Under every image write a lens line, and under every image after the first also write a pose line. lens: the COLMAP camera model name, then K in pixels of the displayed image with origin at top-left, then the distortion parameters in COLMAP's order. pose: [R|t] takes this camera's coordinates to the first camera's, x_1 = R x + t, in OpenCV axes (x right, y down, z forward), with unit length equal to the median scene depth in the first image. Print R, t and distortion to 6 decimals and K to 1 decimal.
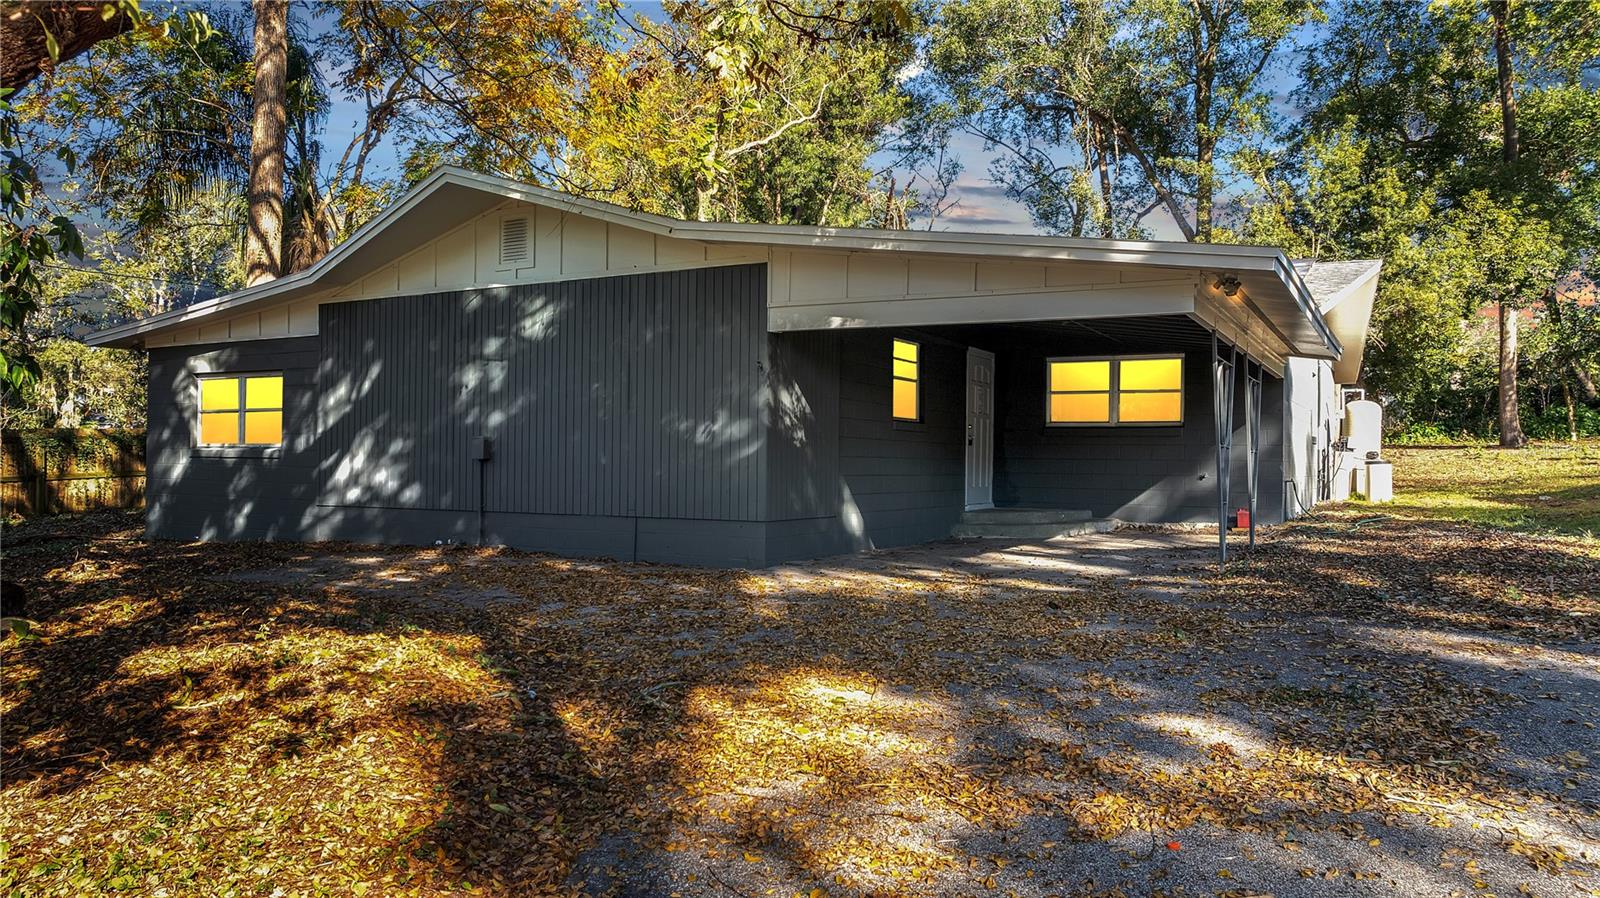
lens RADIAL K [[1123.6, 0, 805.2], [0, 1123.6, 446.5], [0, 0, 1]] dist [-0.046659, 0.036752]
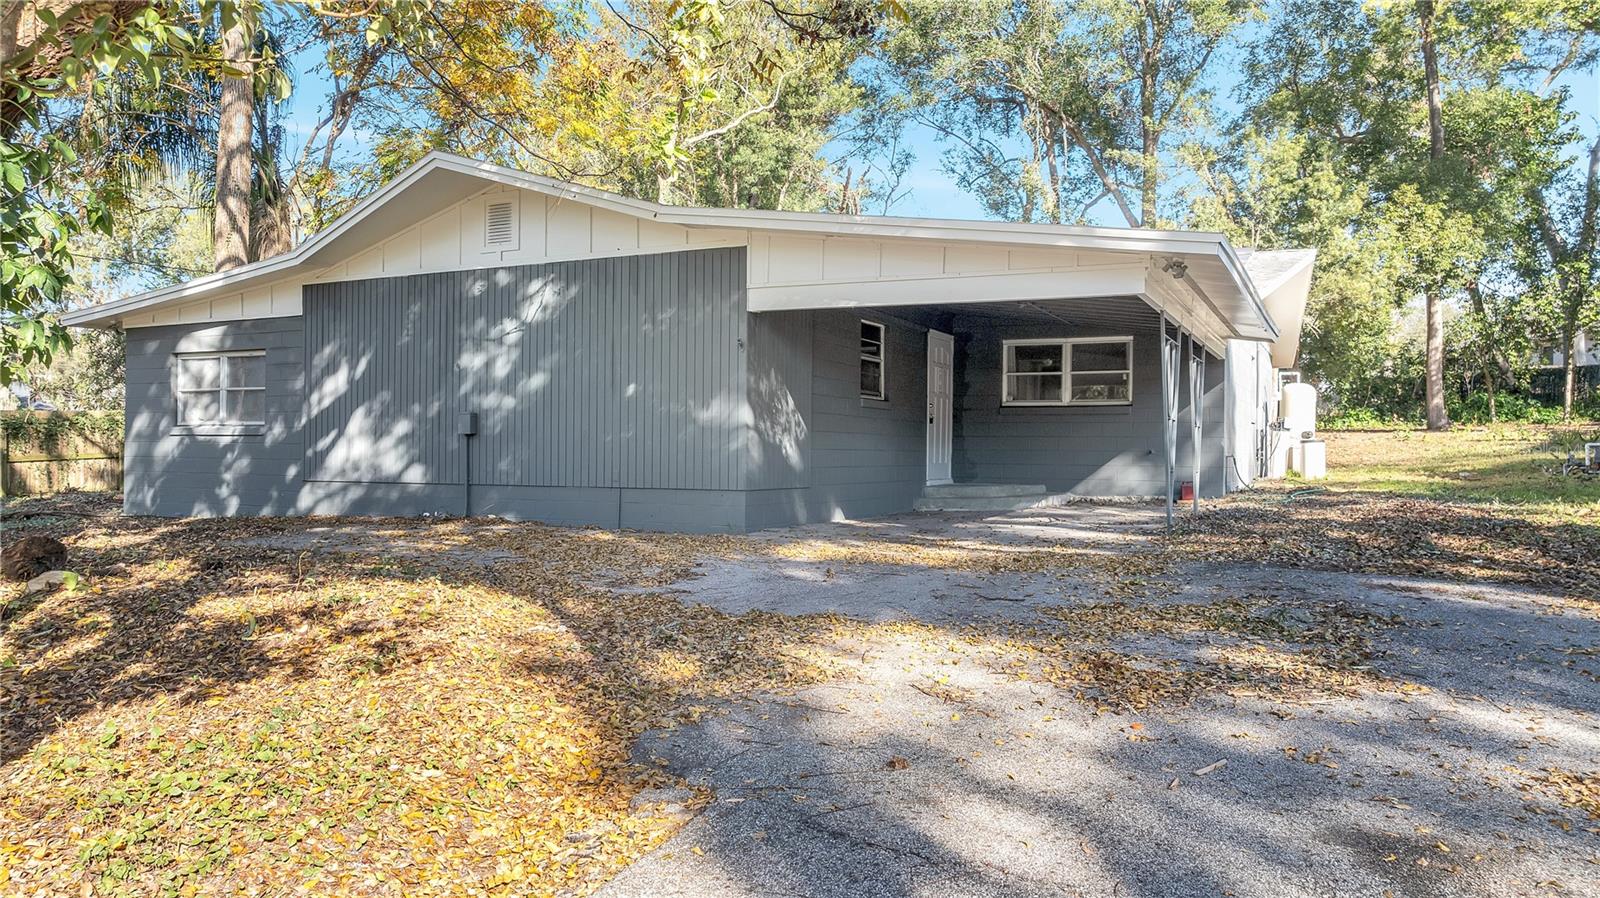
lens RADIAL K [[1123.6, 0, 805.2], [0, 1123.6, 446.5], [0, 0, 1]] dist [-0.046659, 0.036752]
pose [[0.998931, -0.001465, 0.046195, -0.010030], [0.001035, 0.999956, 0.009344, 0.005589], [-0.046207, -0.009286, 0.998889, -0.022886]]
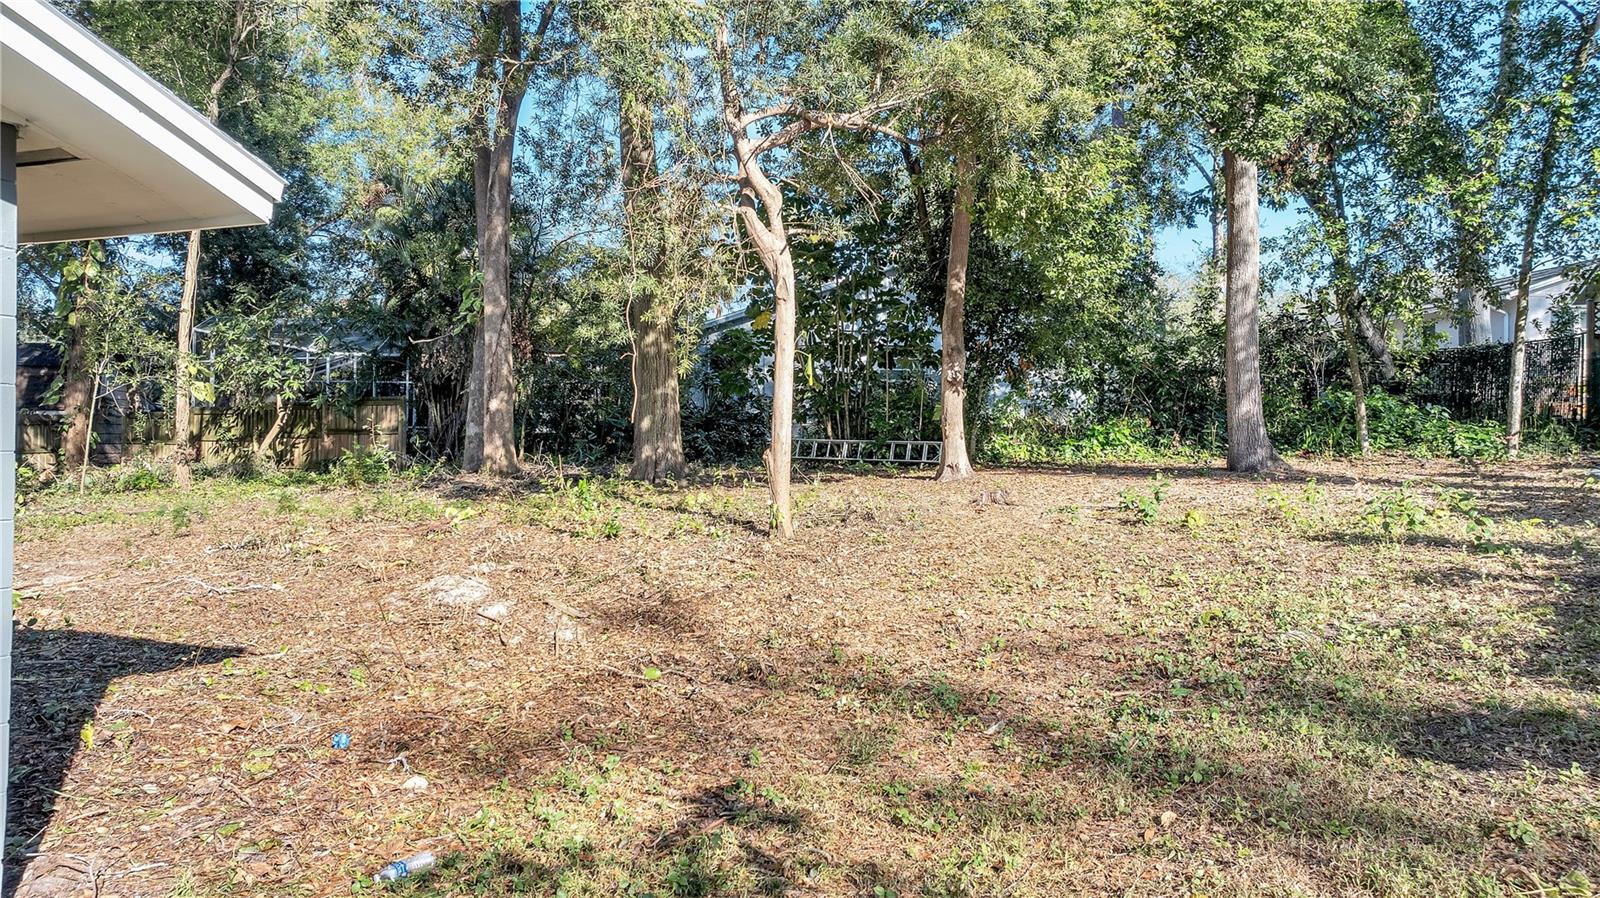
lens RADIAL K [[1123.6, 0, 805.2], [0, 1123.6, 446.5], [0, 0, 1]] dist [-0.046659, 0.036752]
pose [[0.988587, -0.001066, 0.150647, 0.392830], [-0.000365, 0.999955, 0.009470, -0.015598], [-0.150650, -0.009417, 0.988542, 0.581244]]
